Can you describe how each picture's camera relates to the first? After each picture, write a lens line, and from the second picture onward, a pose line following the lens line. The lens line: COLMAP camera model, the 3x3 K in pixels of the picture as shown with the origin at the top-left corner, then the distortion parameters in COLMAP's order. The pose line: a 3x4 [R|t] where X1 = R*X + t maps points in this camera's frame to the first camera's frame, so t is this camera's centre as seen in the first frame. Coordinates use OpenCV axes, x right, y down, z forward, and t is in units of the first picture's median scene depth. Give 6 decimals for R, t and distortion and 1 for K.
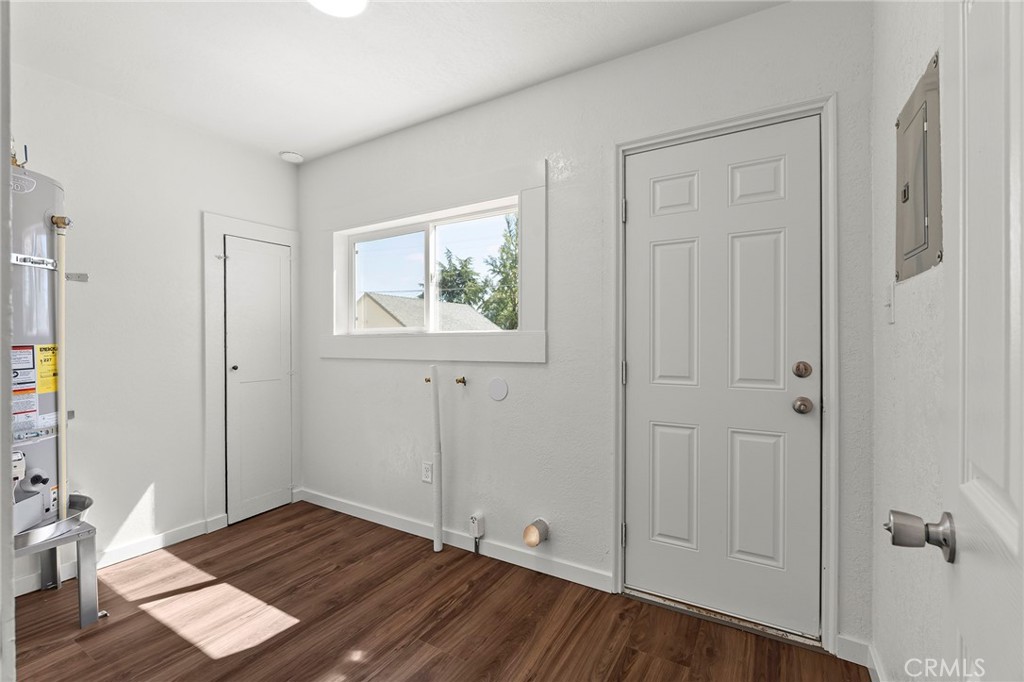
lens RADIAL K [[443.6, 0, 510.1], [0, 443.6, 341.9], [0, 0, 1]] dist [-0.012289, 0.001248]
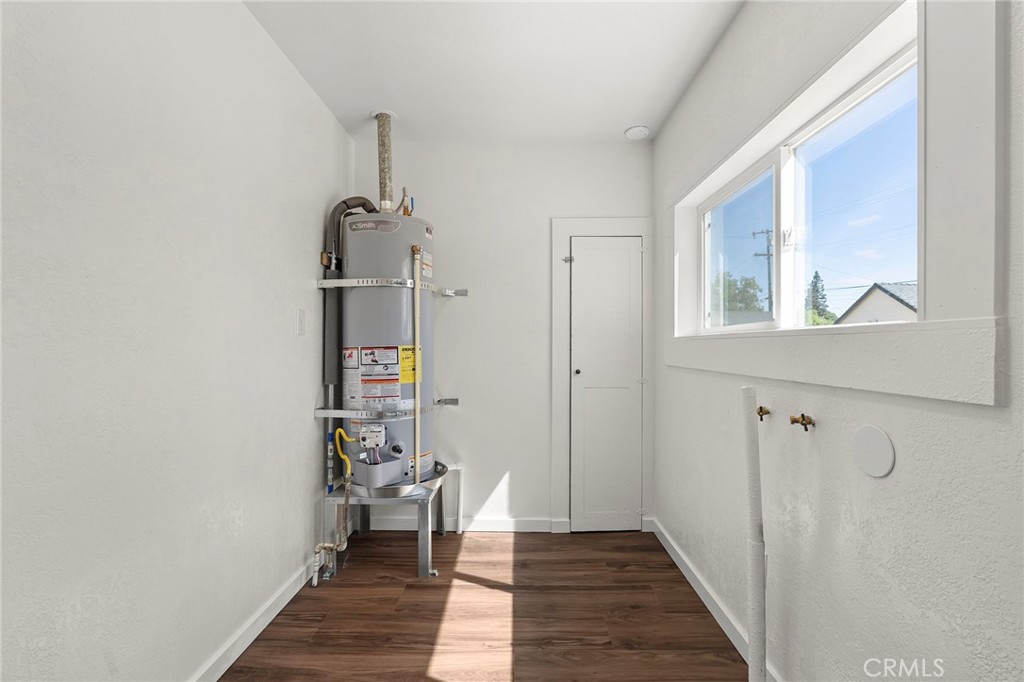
lens RADIAL K [[443.6, 0, 512.5], [0, 443.6, 342.0], [0, 0, 1]] dist [-0.012289, 0.001248]
pose [[0.500945, -0.002377, -0.865476, 0.182691], [-0.006512, 0.999958, -0.006516, 0.001045], [0.865455, 0.008900, 0.500908, 0.479066]]
